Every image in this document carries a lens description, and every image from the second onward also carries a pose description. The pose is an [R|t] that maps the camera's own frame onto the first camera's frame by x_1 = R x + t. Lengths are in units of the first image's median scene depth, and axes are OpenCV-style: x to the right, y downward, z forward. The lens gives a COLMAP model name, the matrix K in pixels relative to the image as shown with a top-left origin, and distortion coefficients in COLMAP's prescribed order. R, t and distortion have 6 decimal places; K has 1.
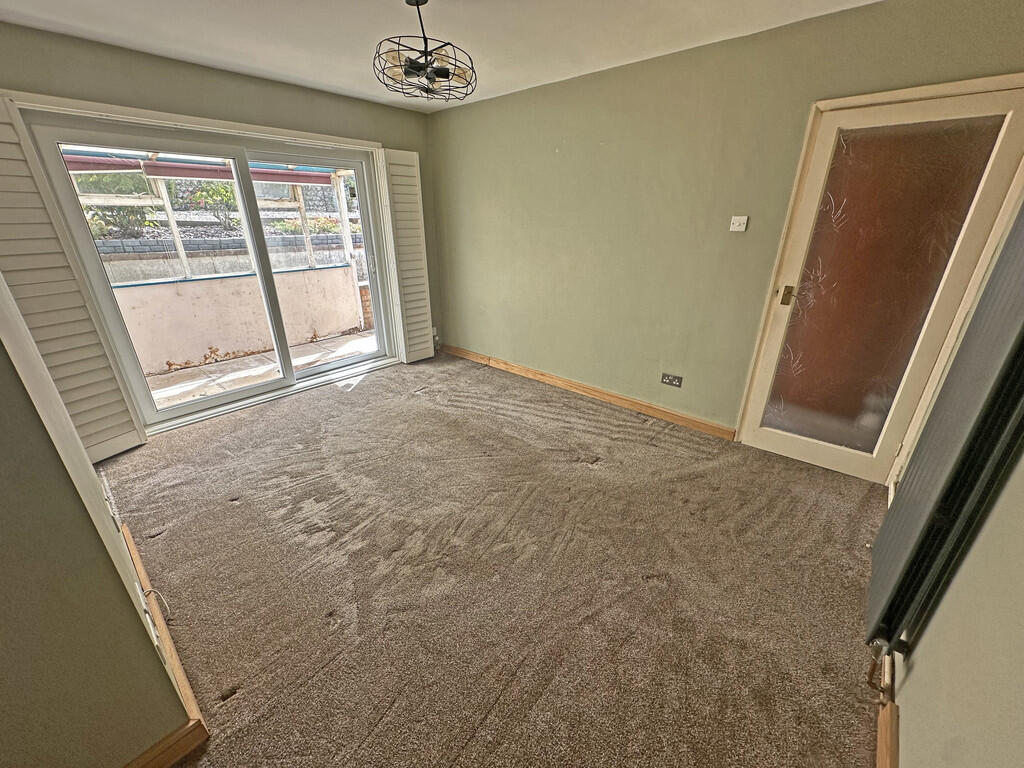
lens RADIAL K [[406.3, 0, 514.2], [0, 406.3, 382.2], [0, 0, 1]] dist [-0.002026, 0.000686]
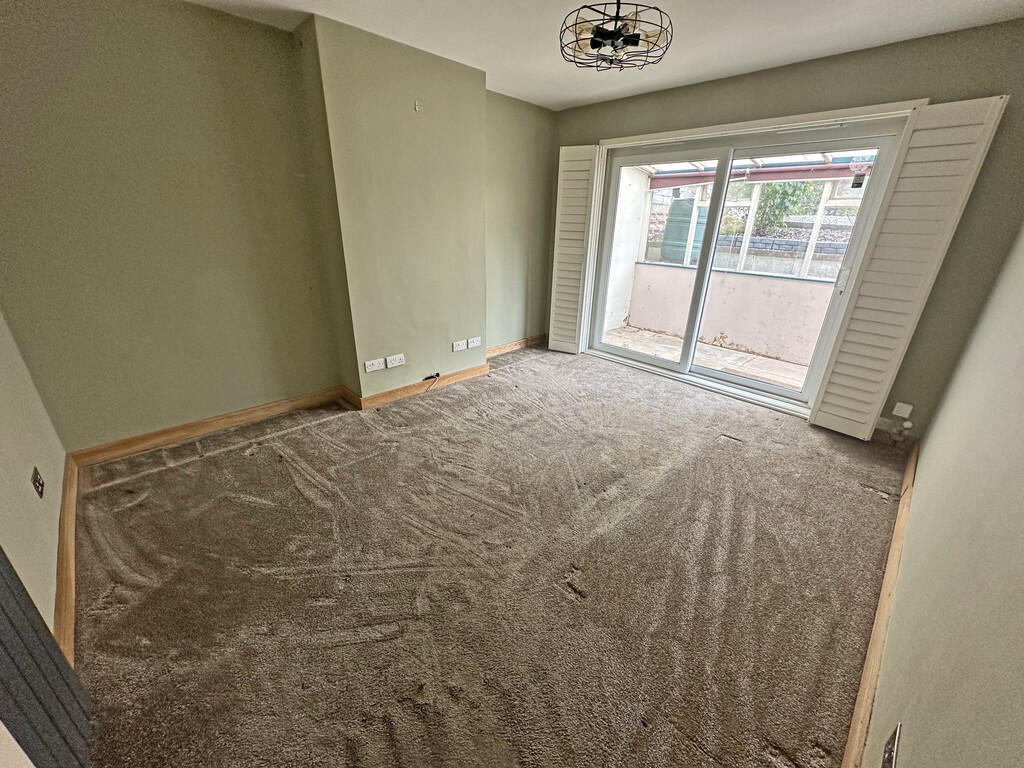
lens RADIAL K [[406.3, 0, 514.5], [0, 406.3, 385.0], [0, 0, 1]] dist [-0.002026, 0.000686]
pose [[-0.075096, 0.378241, -0.922656, 0.463979], [-0.400005, 0.836136, 0.375329, -0.185919], [0.913431, 0.397253, 0.088508, 0.511299]]
